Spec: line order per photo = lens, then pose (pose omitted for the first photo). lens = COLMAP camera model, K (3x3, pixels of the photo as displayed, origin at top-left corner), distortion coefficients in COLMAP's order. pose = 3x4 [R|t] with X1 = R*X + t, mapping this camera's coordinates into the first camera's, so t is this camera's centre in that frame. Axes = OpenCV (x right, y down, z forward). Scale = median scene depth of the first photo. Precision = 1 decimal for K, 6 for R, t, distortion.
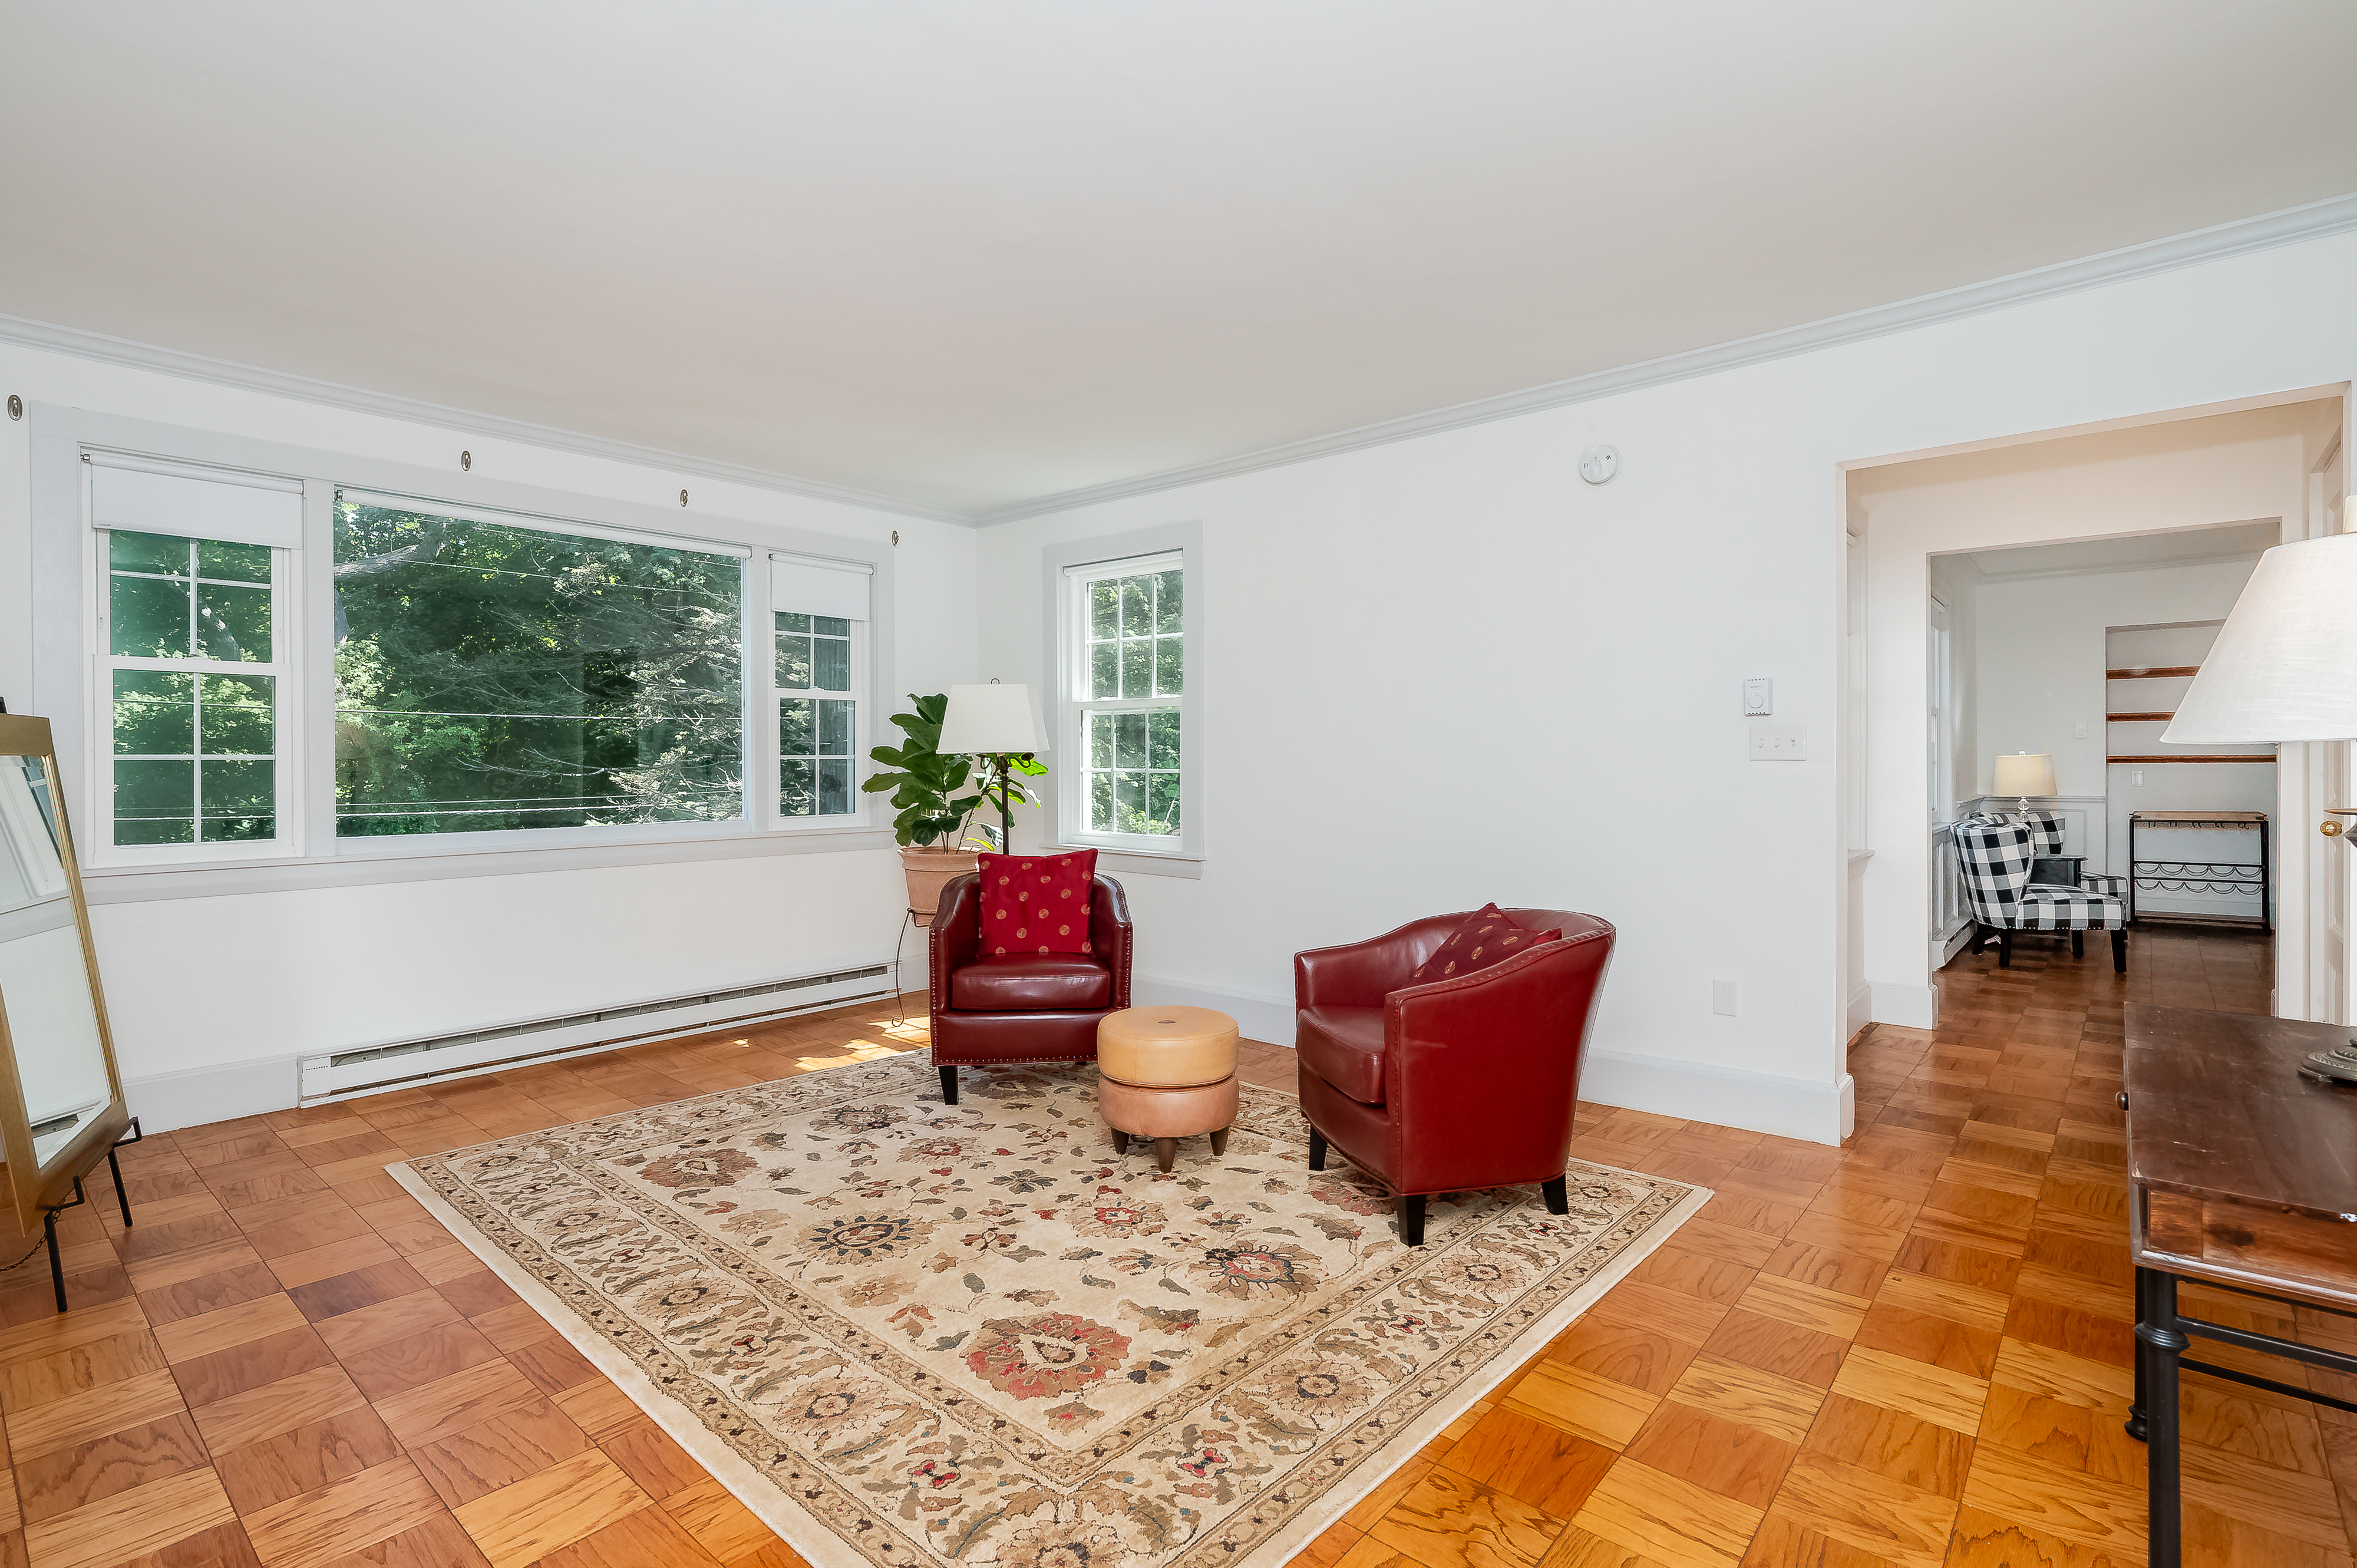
lens RADIAL K [[1117.4, 0, 1110.9], [0, 1117.4, 751.2], [0, 0, 1]] dist [-0.000221, 0.000798]
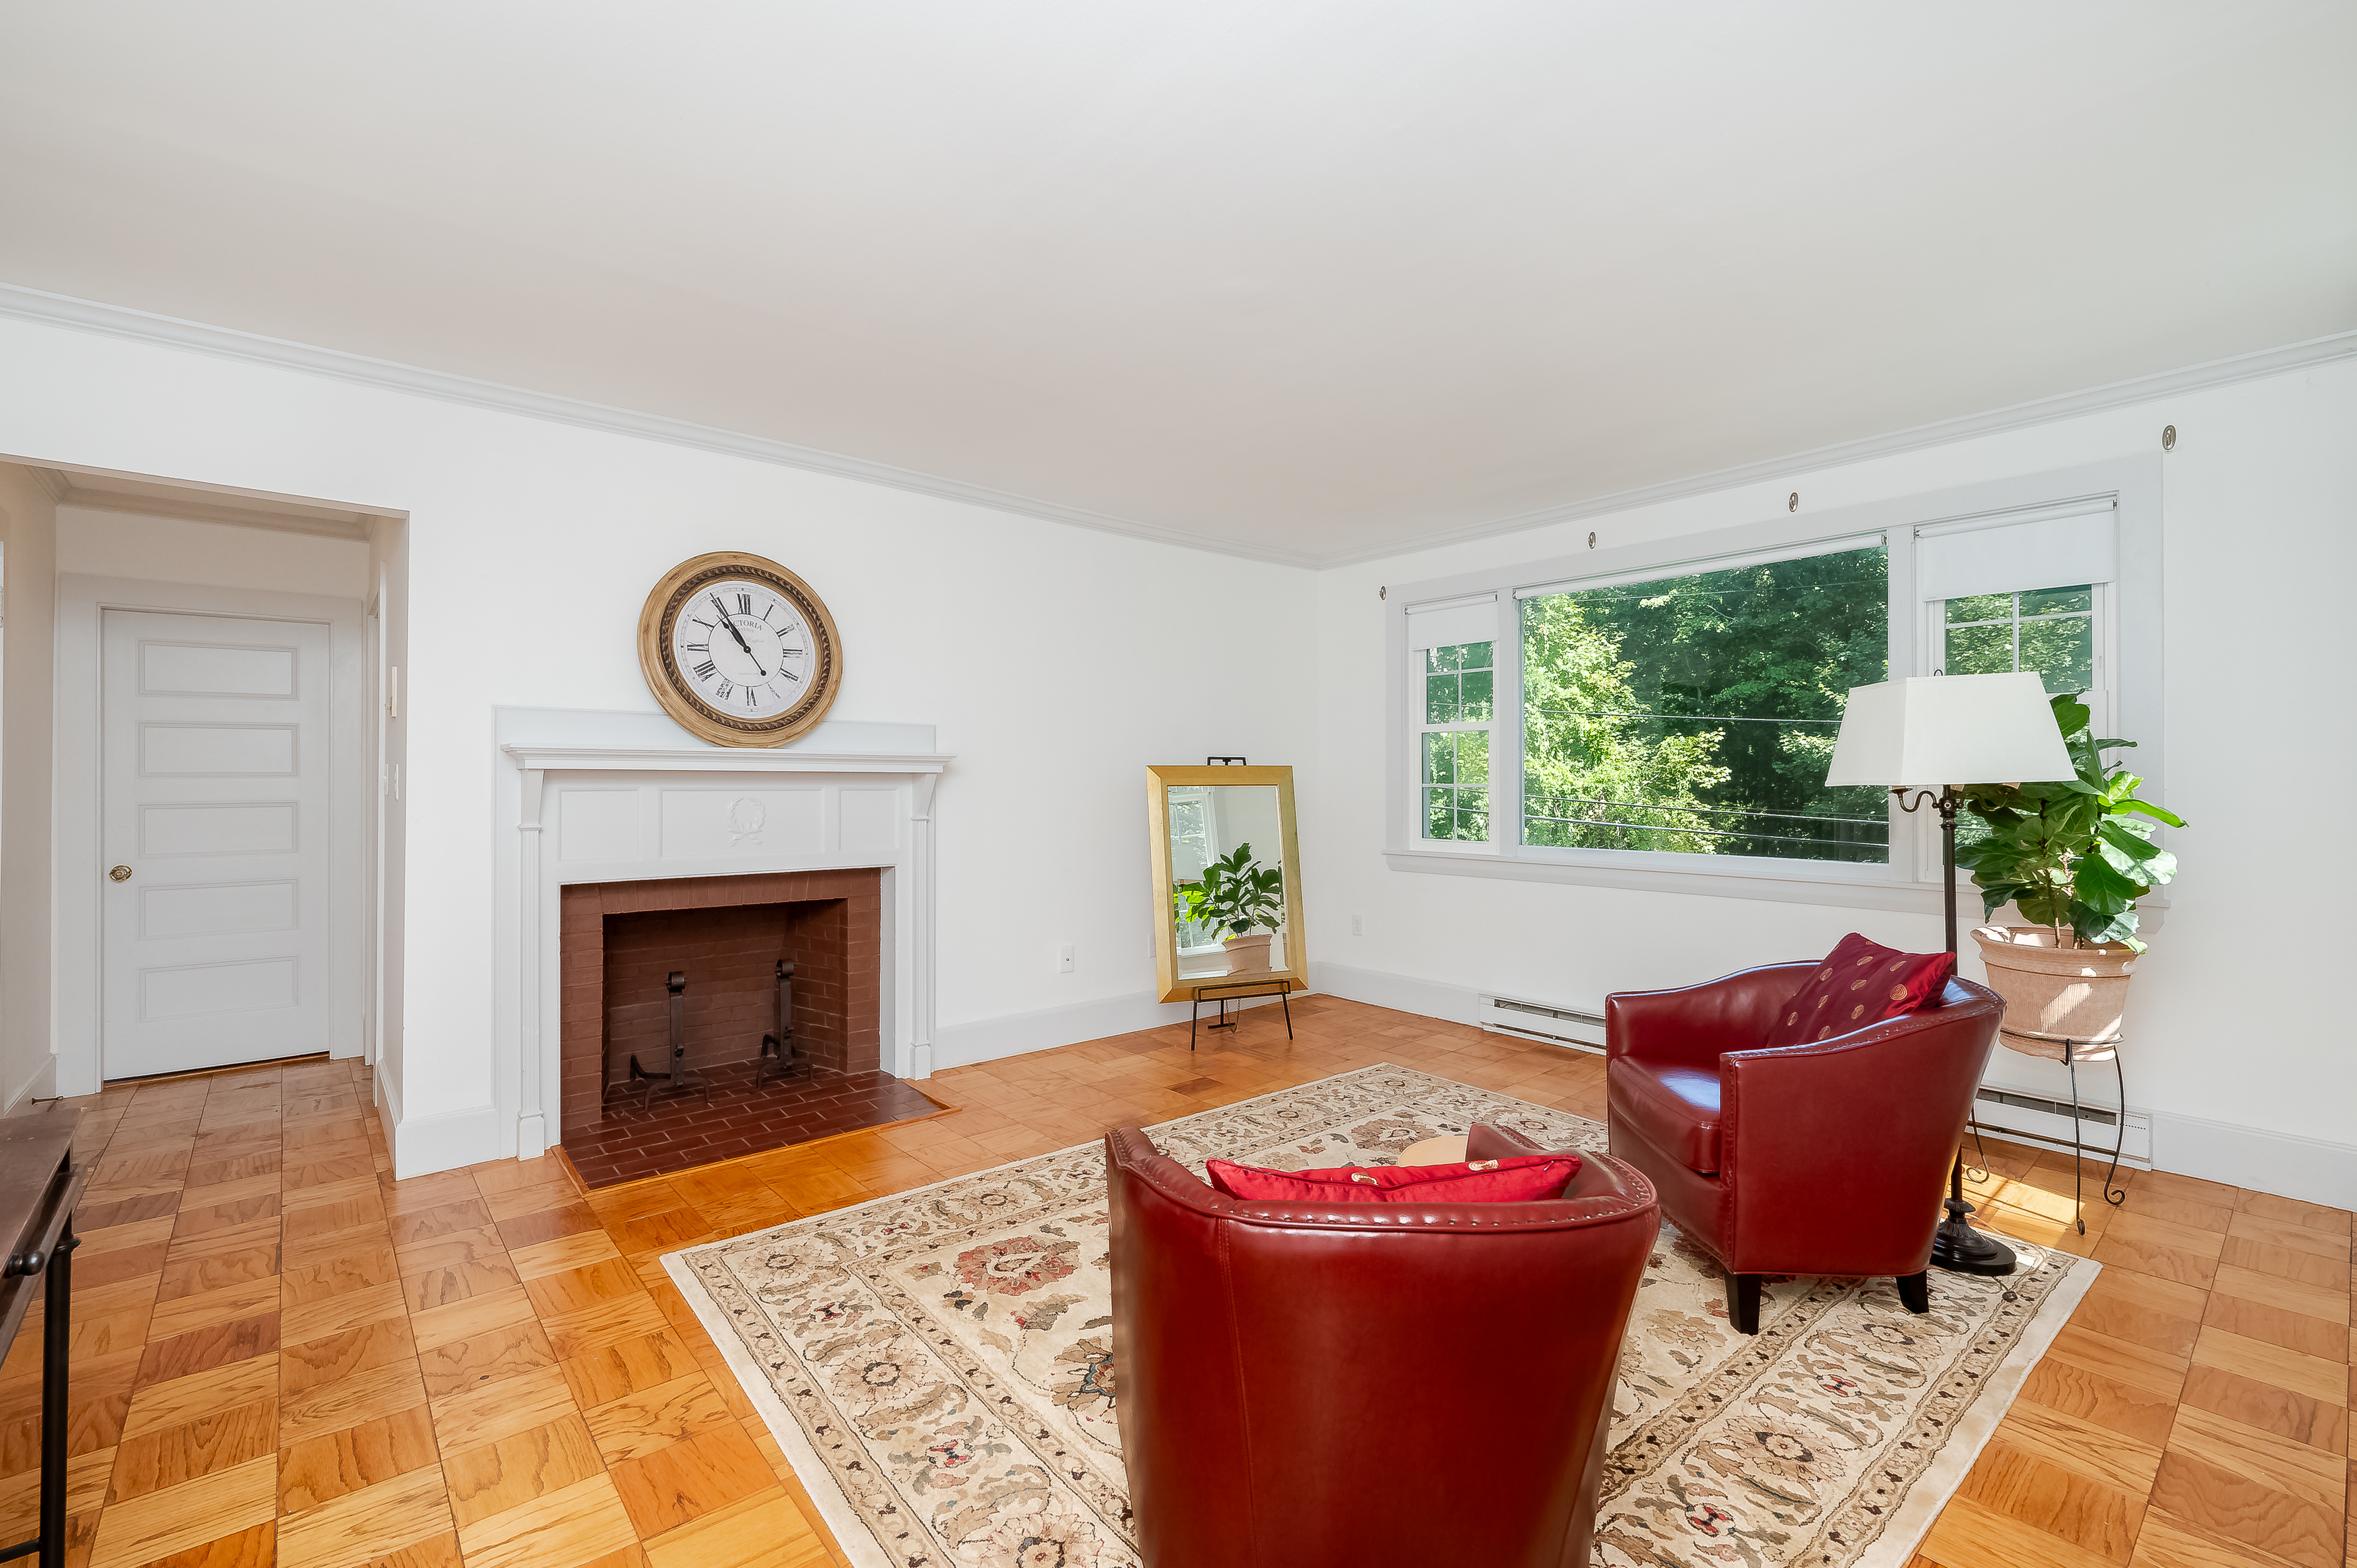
lens RADIAL K [[1056.2, 0, 1239.1], [0, 1056.2, 780.6], [0, 0, 1]] dist [-0.003444, -0.000715]
pose [[-0.090874, 0.002291, -0.995860, 0.849519], [0.007704, 0.999969, 0.001598, -0.008893], [0.995833, -0.007527, -0.090889, 1.041338]]
